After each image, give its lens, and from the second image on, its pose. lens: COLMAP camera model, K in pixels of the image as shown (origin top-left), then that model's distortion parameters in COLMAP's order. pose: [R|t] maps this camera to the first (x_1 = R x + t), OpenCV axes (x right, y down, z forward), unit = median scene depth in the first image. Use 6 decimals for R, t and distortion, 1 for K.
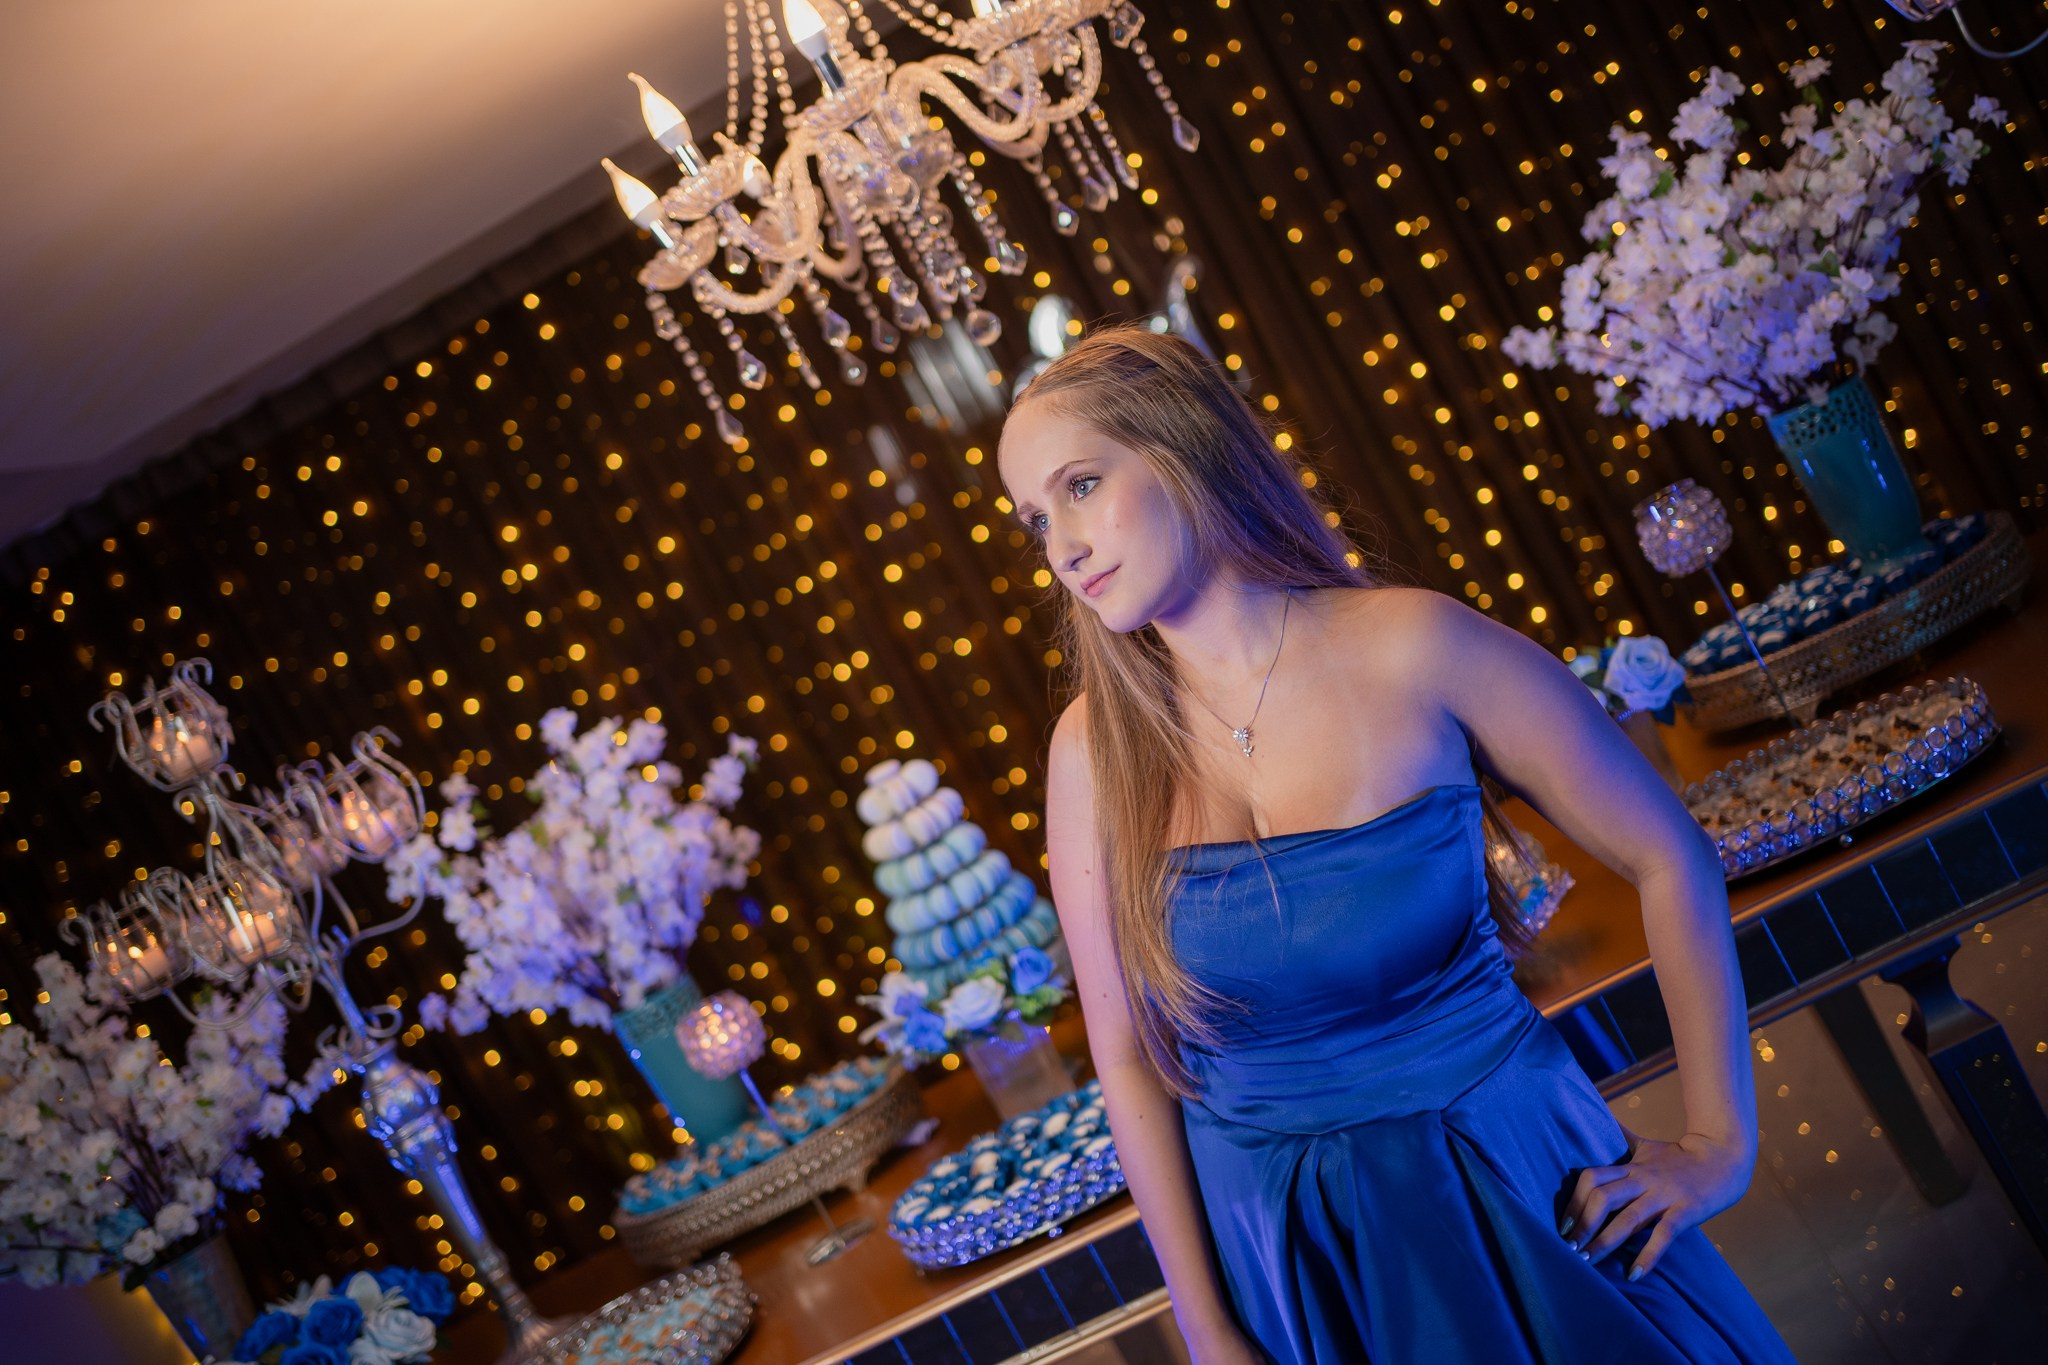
lens RADIAL K [[2111.5, 0, 1015.3], [0, 2111.5, 676.8], [0, 0, 1]] dist [-0.032556, 0.185358]
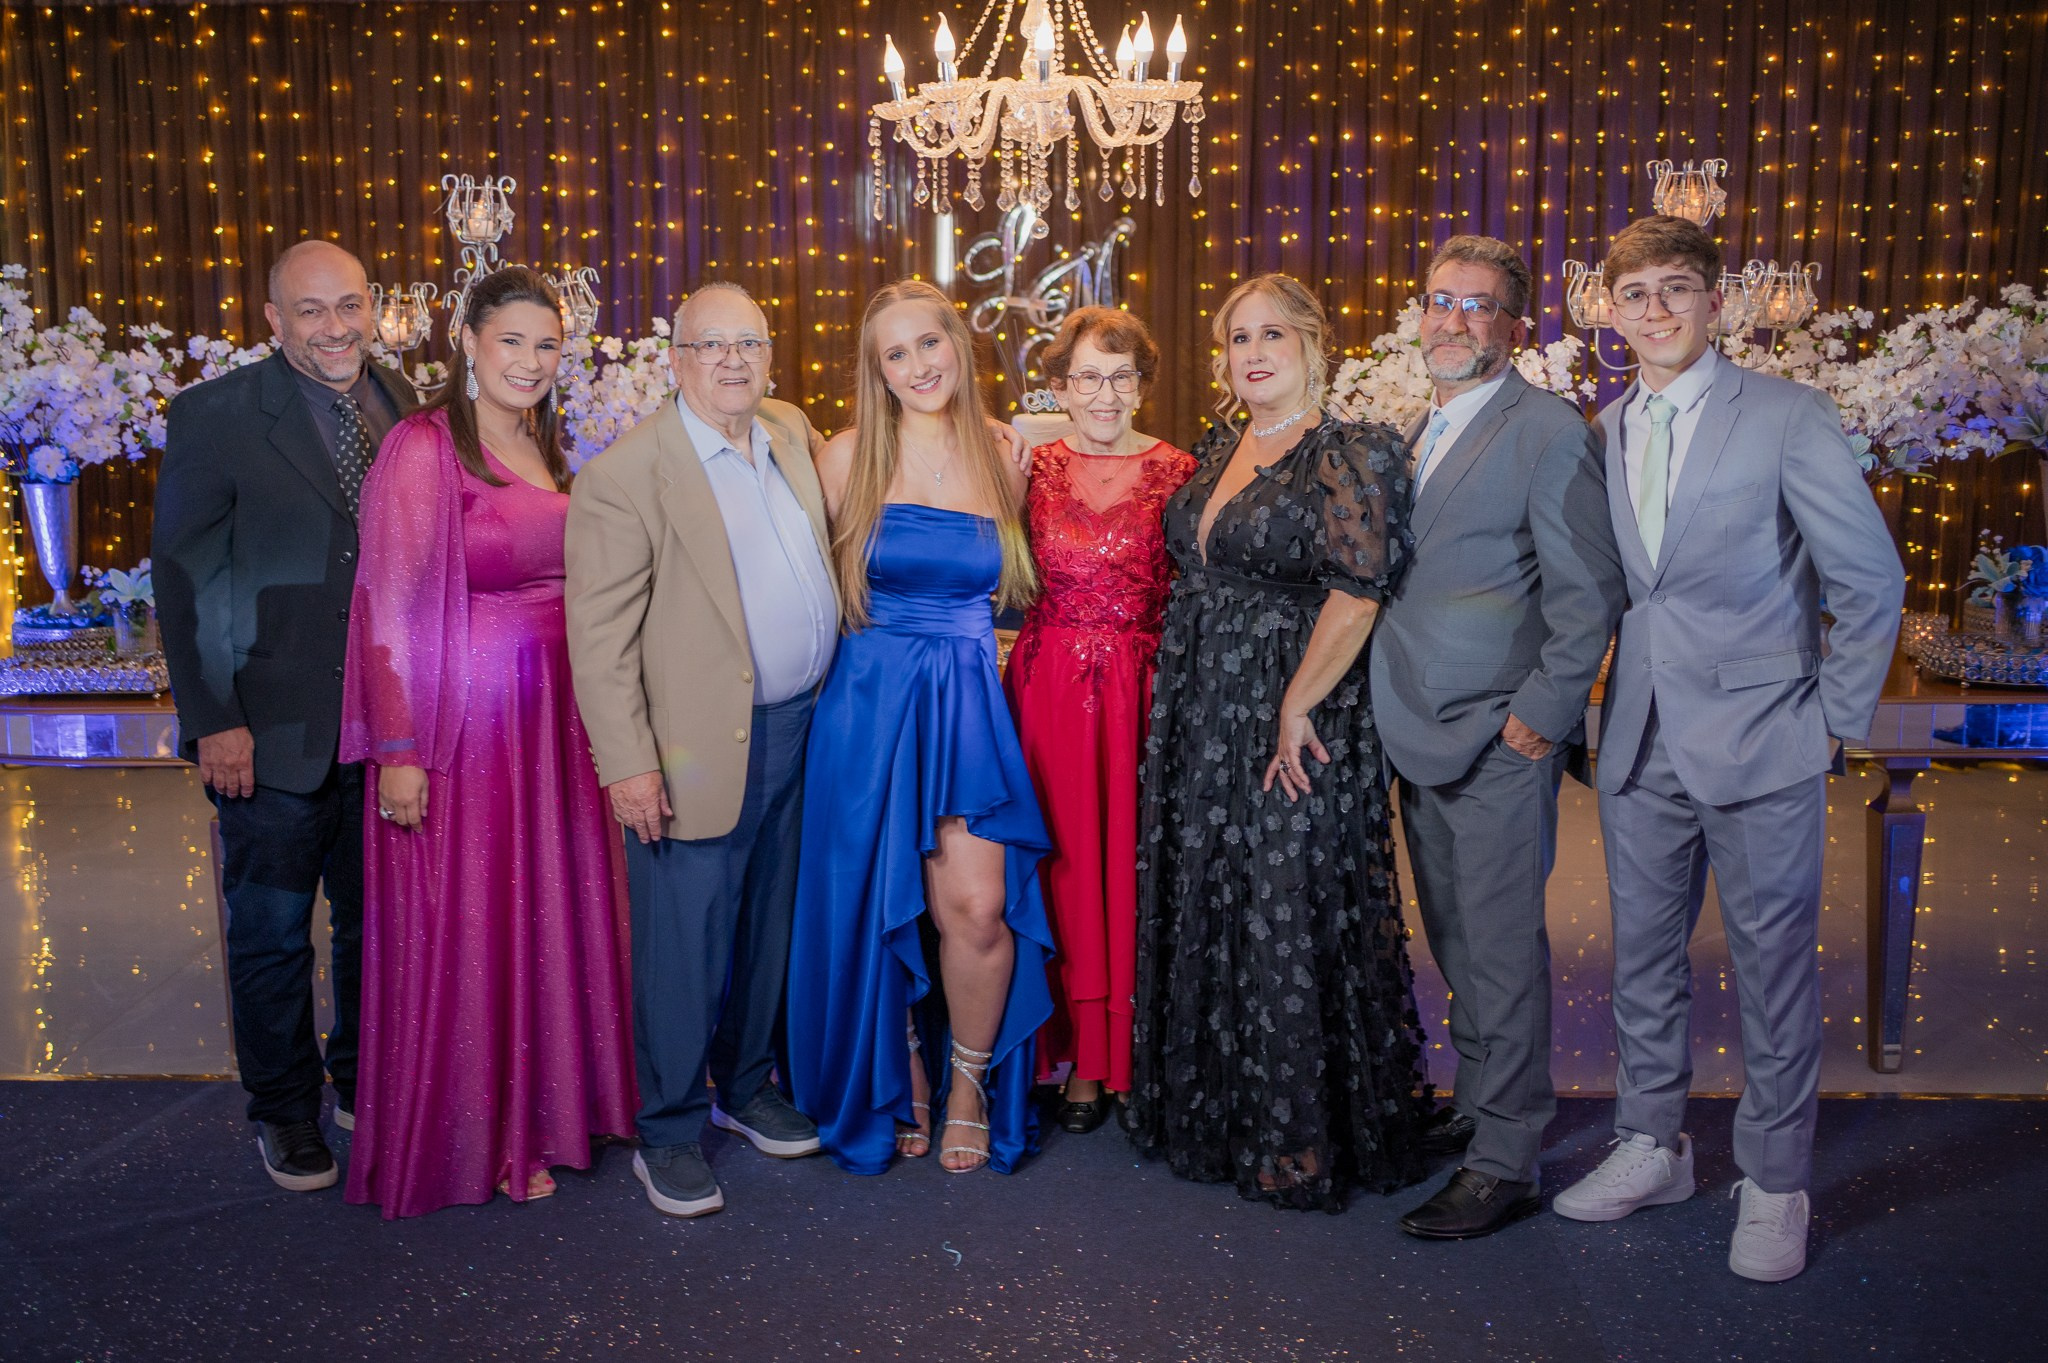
lens RADIAL K [[2219.6, 0, 951.1], [0, 2219.6, 616.5], [0, 0, 1]] dist [-0.037802, 0.194970]
pose [[0.883060, 0.452807, 0.123167, -0.153026], [-0.456898, 0.889501, 0.005650, 0.132401], [-0.106999, -0.061264, 0.992370, -0.771998]]
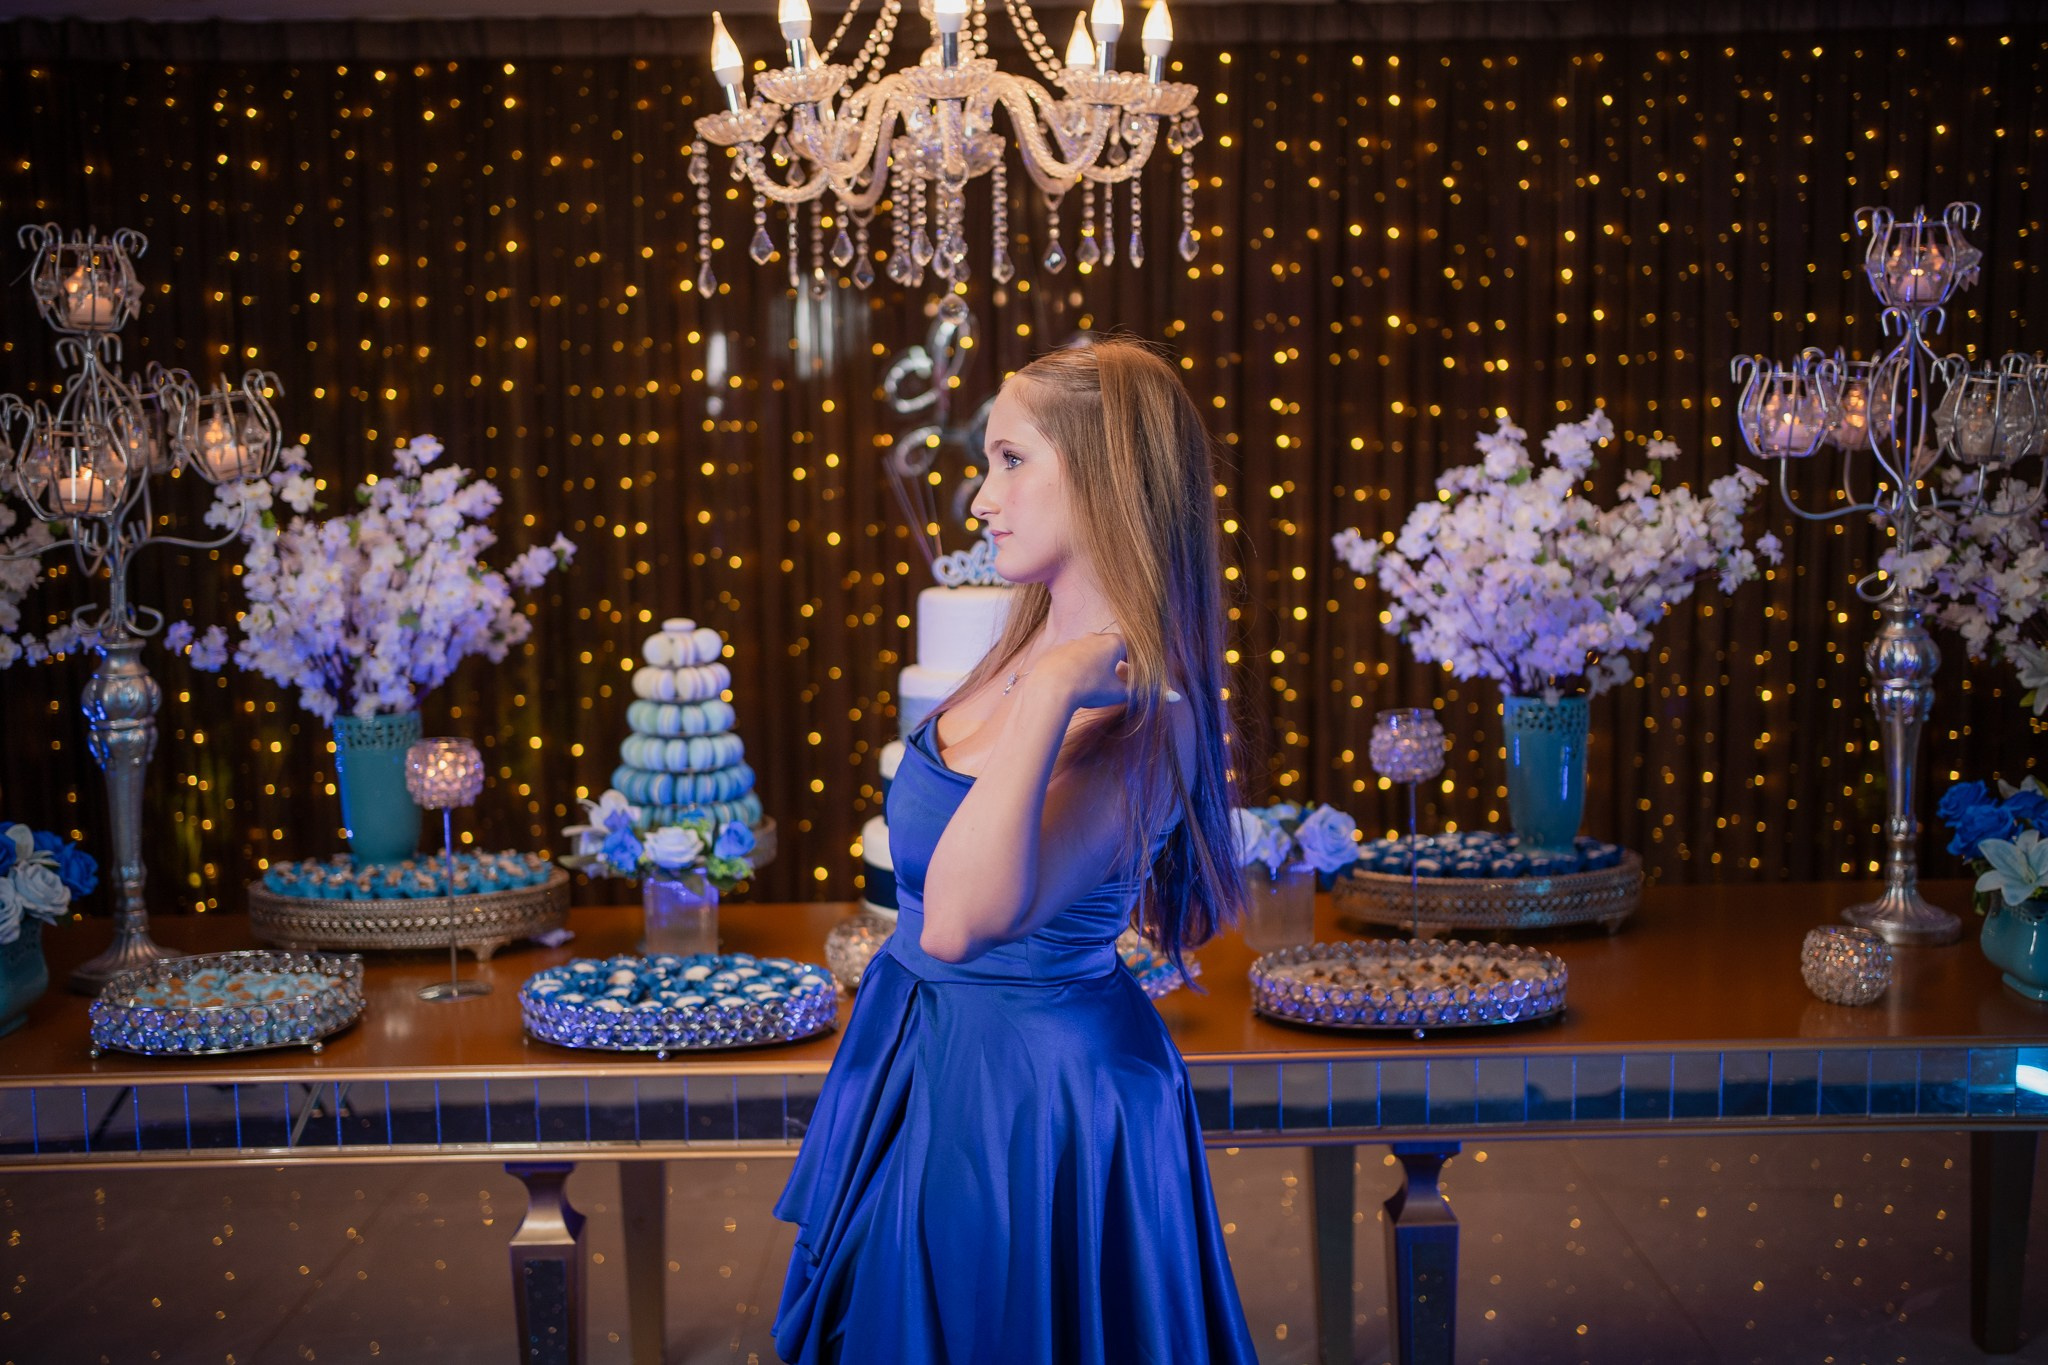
lens RADIAL K [[2099.1, 0, 1024.0], [0, 2099.1, 682.5], [0, 0, 1]] dist [-0.029699, 0.163051]
pose [[0.881449, 0.447614, 0.150629, -0.059635], [-0.446540, 0.893739, -0.042803, 0.041330], [-0.153783, -0.029533, 0.987663, -0.111180]]
